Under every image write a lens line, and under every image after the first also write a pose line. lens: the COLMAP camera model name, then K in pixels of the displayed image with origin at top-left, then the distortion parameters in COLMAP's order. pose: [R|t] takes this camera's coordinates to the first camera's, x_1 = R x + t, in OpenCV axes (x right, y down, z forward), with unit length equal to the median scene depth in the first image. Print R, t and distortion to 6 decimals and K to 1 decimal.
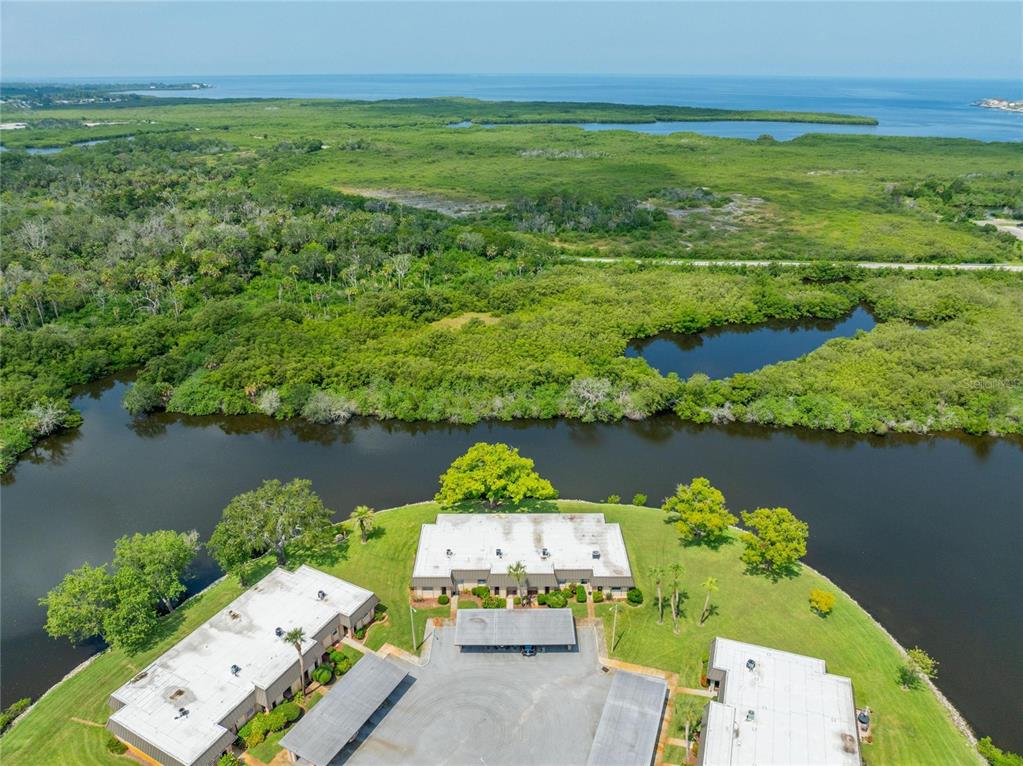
lens RADIAL K [[722.4, 0, 511.5], [0, 722.4, 383.0], [0, 0, 1]] dist [-0.024385, 0.003023]
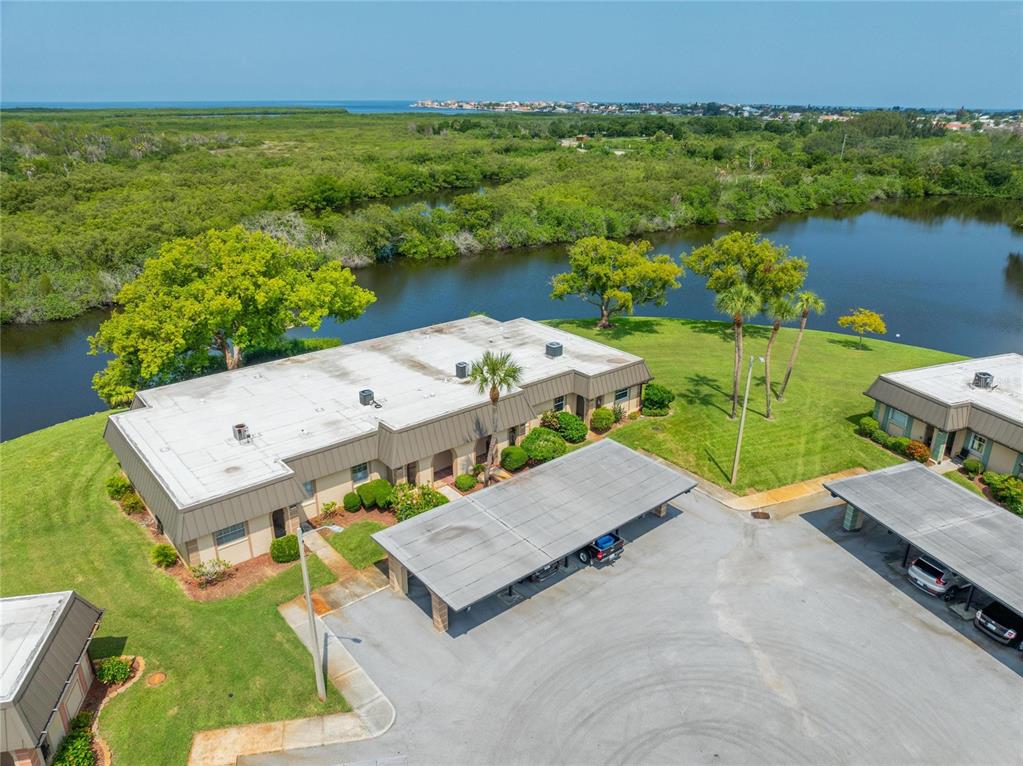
lens RADIAL K [[722.4, 0, 511.5], [0, 722.4, 383.0], [0, 0, 1]] dist [-0.024385, 0.003023]
pose [[0.764983, -0.230461, 0.601405, -0.198946], [0.254401, 0.965977, 0.046570, 0.236630], [-0.591676, 0.117373, 0.797586, 0.659630]]
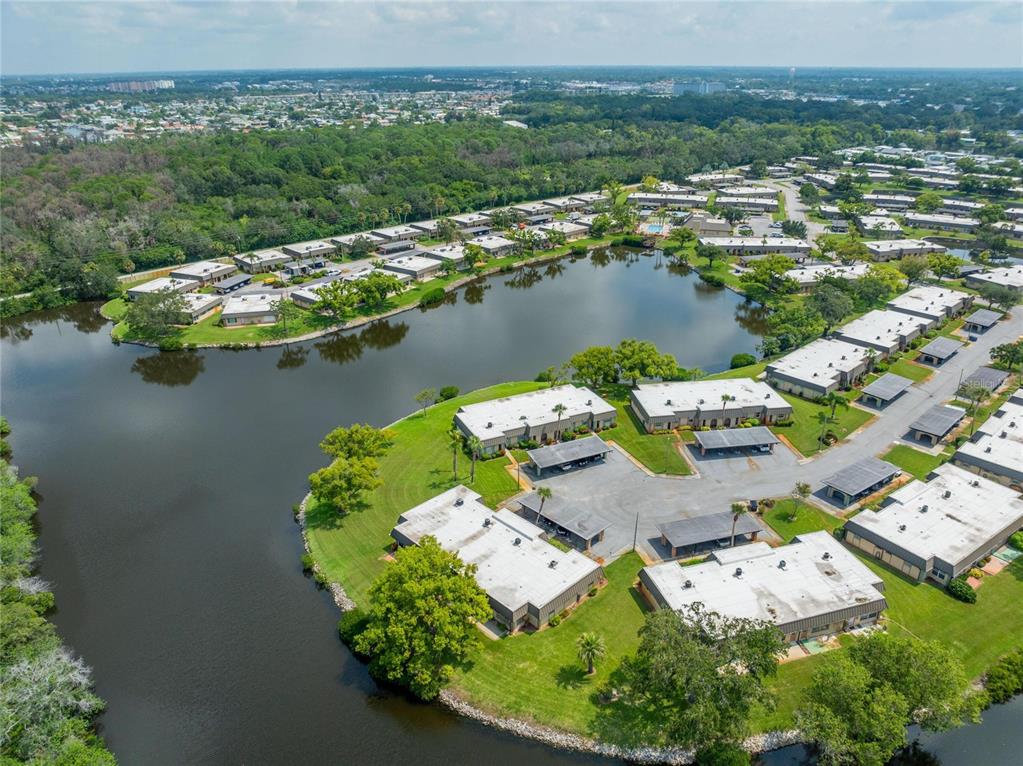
lens RADIAL K [[722.4, 0, 511.5], [0, 722.4, 383.0], [0, 0, 1]] dist [-0.024385, 0.003023]
pose [[-0.692974, -0.297150, 0.656878, -0.646352], [0.272739, 0.735355, 0.620376, -0.594728], [-0.667384, 0.609061, -0.428537, 1.367378]]
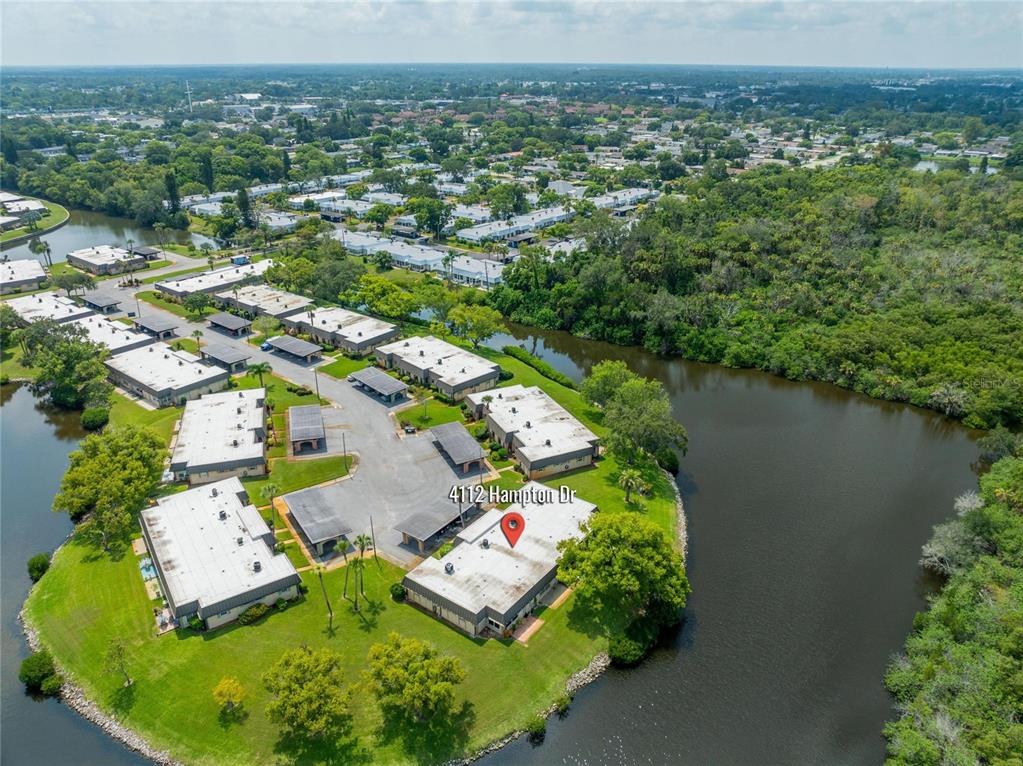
lens RADIAL K [[735.5, 0, 511.5], [0, 735.5, 383.0], [0, 0, 1]] dist [-0.025727, 0.004510]
pose [[-0.605379, 0.319814, -0.728859, 0.727191], [-0.304592, 0.752933, 0.583366, -0.567114], [0.735350, 0.575162, -0.358397, 1.321526]]
